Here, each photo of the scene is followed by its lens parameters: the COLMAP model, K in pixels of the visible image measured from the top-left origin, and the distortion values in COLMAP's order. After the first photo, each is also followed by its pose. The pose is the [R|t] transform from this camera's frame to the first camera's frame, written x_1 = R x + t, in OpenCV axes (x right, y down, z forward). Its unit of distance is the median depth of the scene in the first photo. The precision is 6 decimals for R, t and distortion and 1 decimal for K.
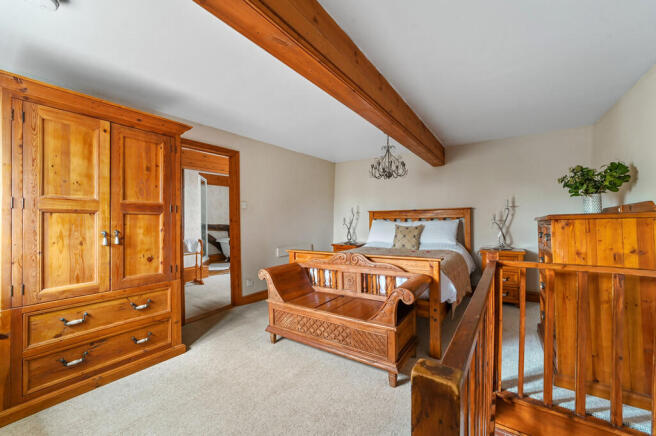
lens RADIAL K [[257.9, 0, 329.2], [0, 257.9, 220.5], [0, 0, 1]] dist [0.000718, 0.000016]
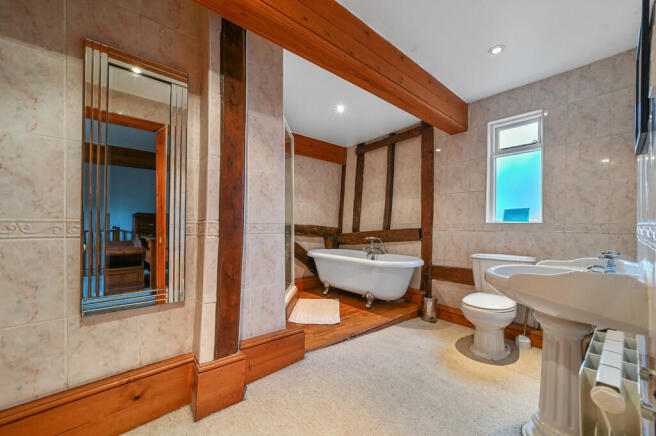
lens RADIAL K [[257.9, 0, 328.2], [0, 257.9, 222.6], [0, 0, 1]] dist [0.000718, 0.000016]
pose [[0.965592, 0.007947, -0.259940, -0.255595], [-0.010632, 0.999904, -0.008927, 0.014052], [0.259844, 0.011383, 0.965583, 0.480439]]
